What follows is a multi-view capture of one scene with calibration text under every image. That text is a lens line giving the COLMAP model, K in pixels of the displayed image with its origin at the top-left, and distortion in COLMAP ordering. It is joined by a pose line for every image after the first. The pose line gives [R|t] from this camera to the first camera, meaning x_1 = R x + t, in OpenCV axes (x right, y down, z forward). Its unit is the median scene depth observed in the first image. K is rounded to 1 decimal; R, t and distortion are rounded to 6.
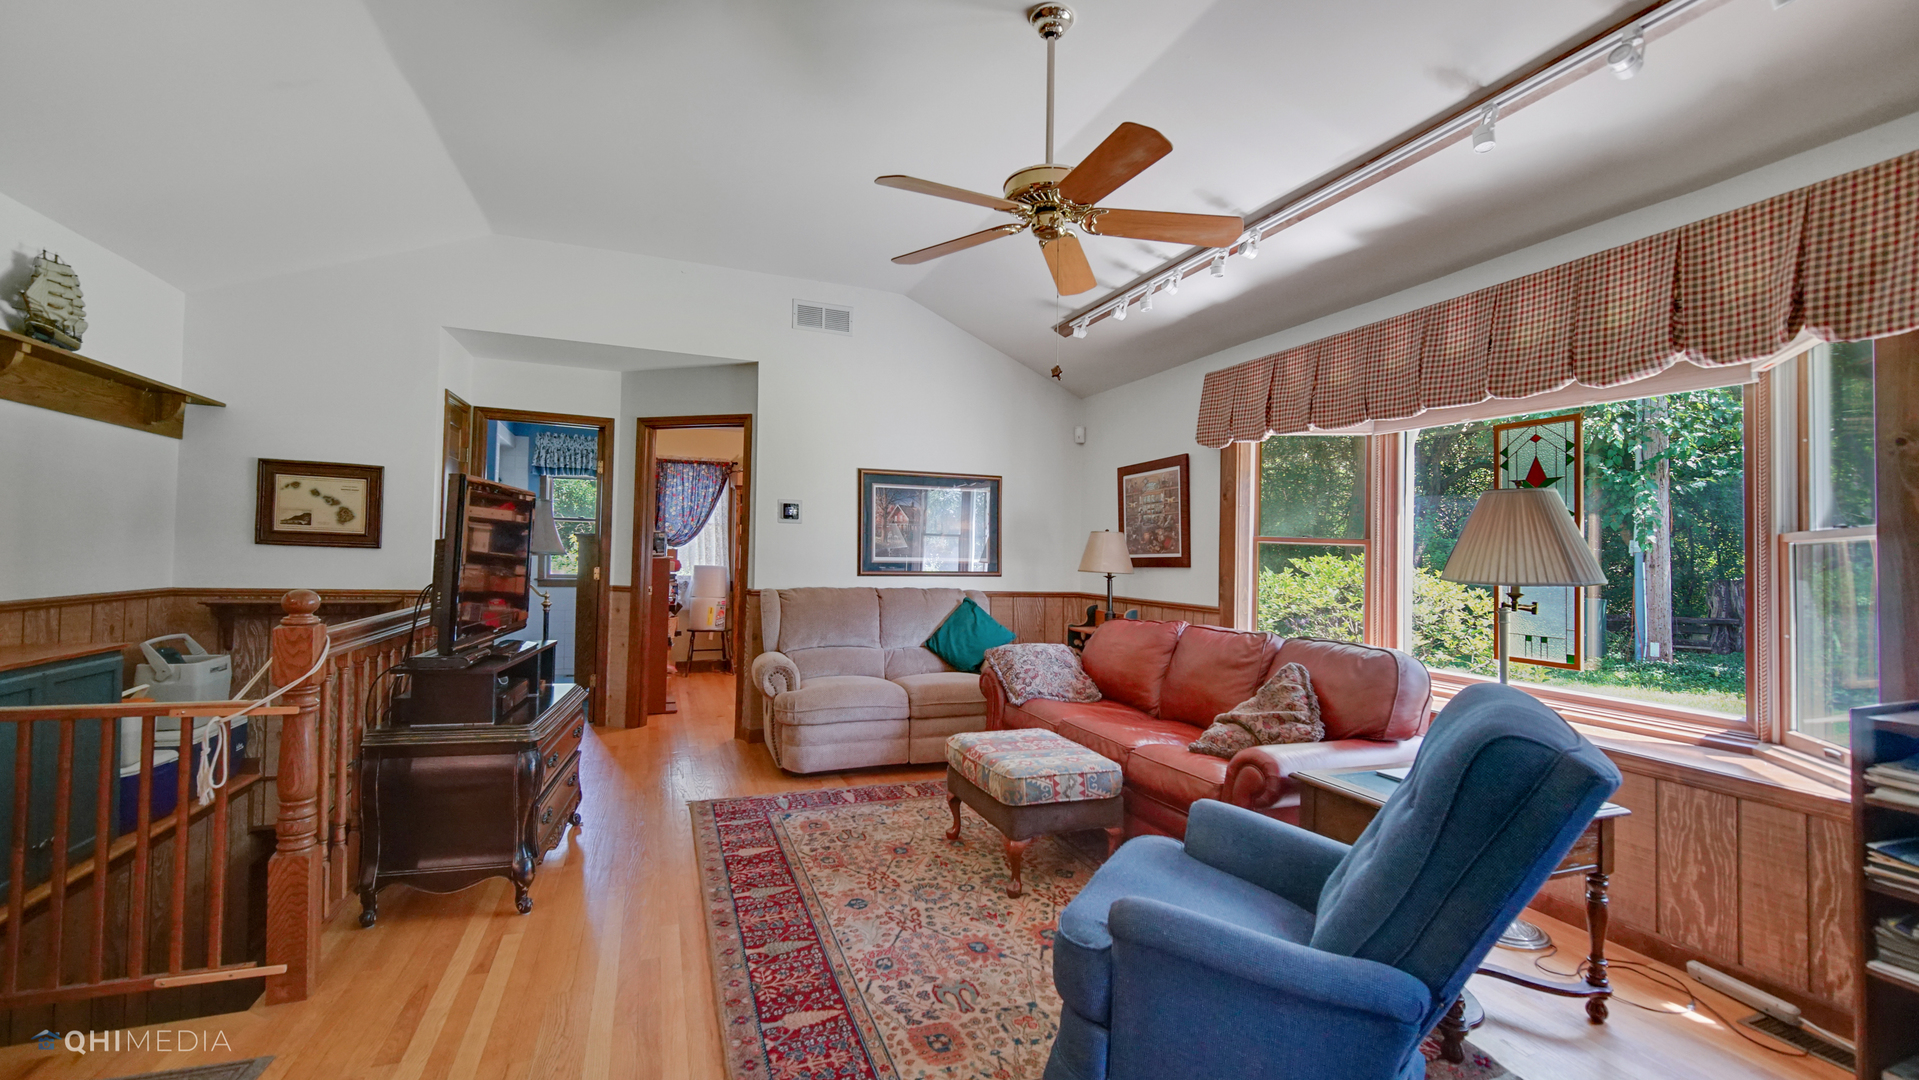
lens RADIAL K [[783.0, 0, 960.9], [0, 783.0, 538.0], [0, 0, 1]] dist [-0.002120, -0.000442]
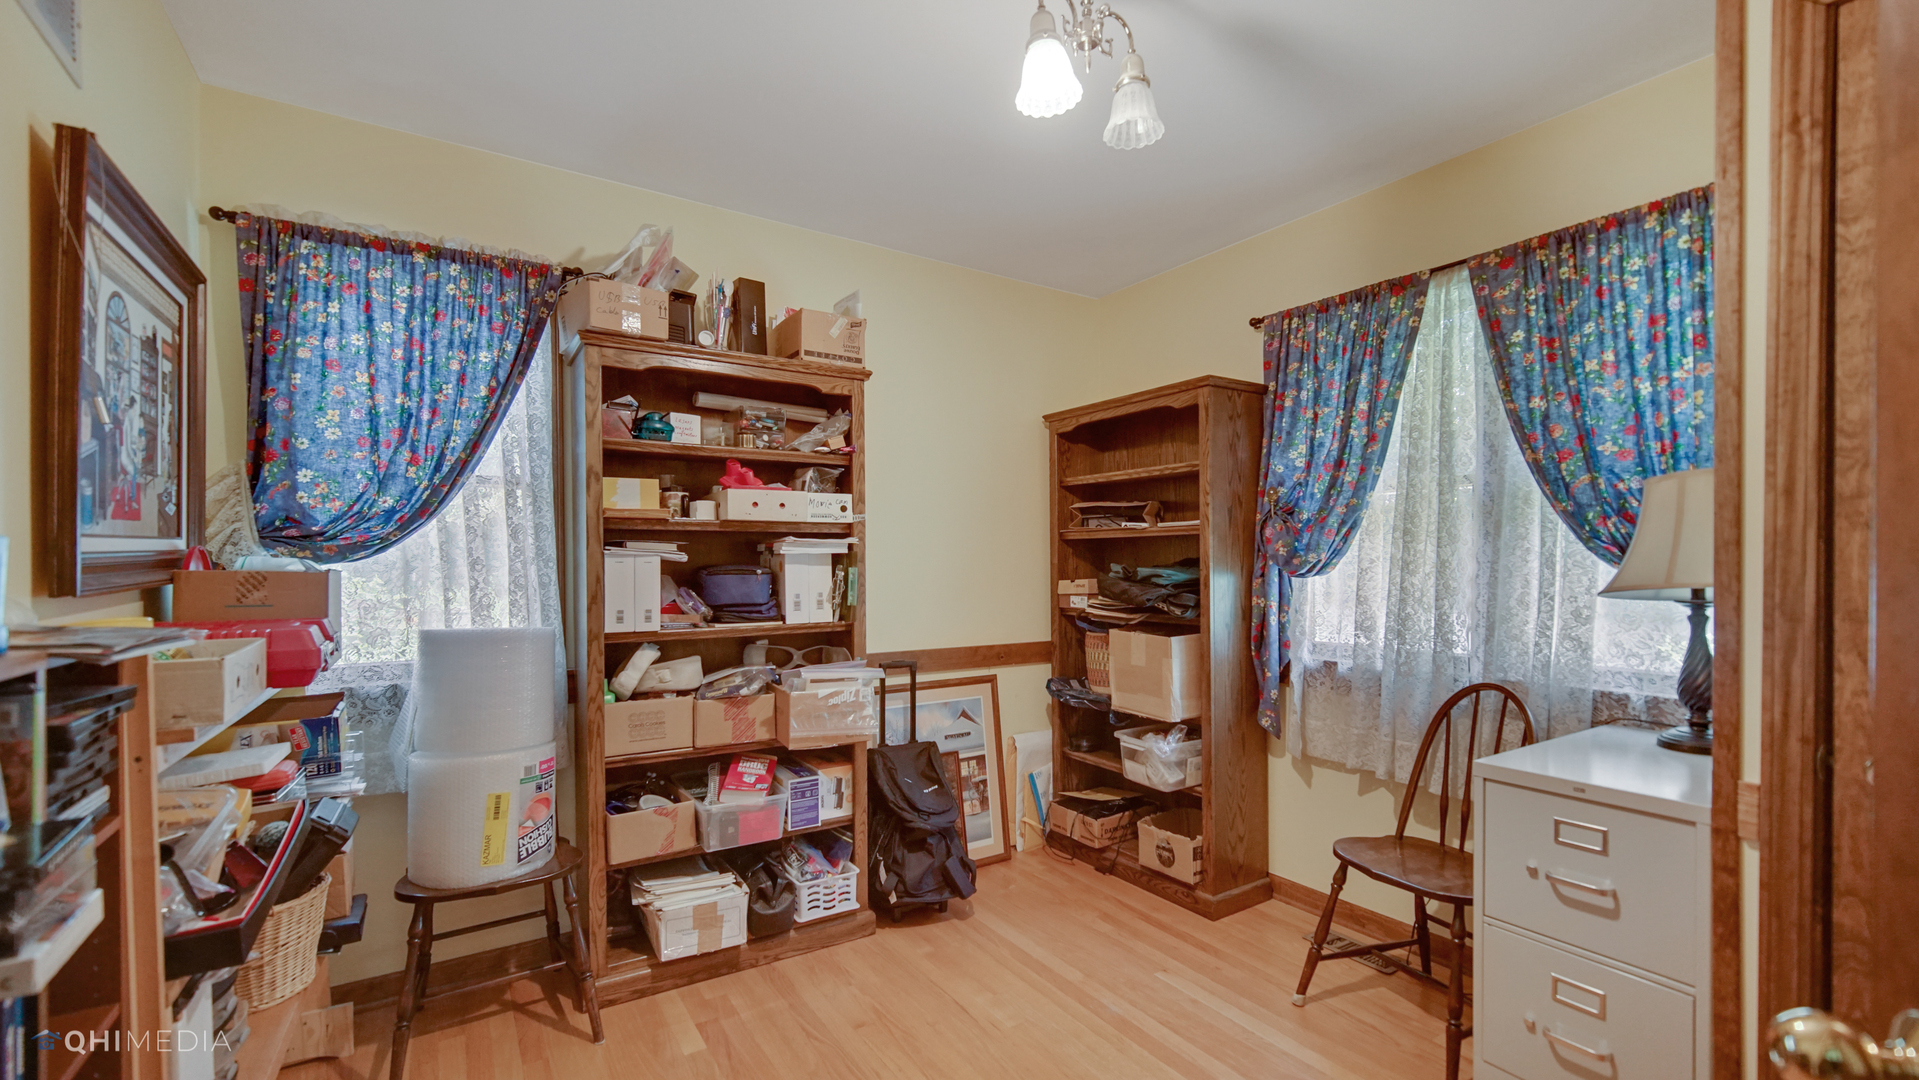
lens RADIAL K [[783.0, 0, 955.3], [0, 783.0, 552.3], [0, 0, 1]] dist [-0.002120, -0.000442]
pose [[0.977562, -0.018290, 0.209853, -0.216779], [0.012402, 0.999493, 0.029339, 0.003120], [-0.210283, -0.026078, 0.977293, 0.695131]]
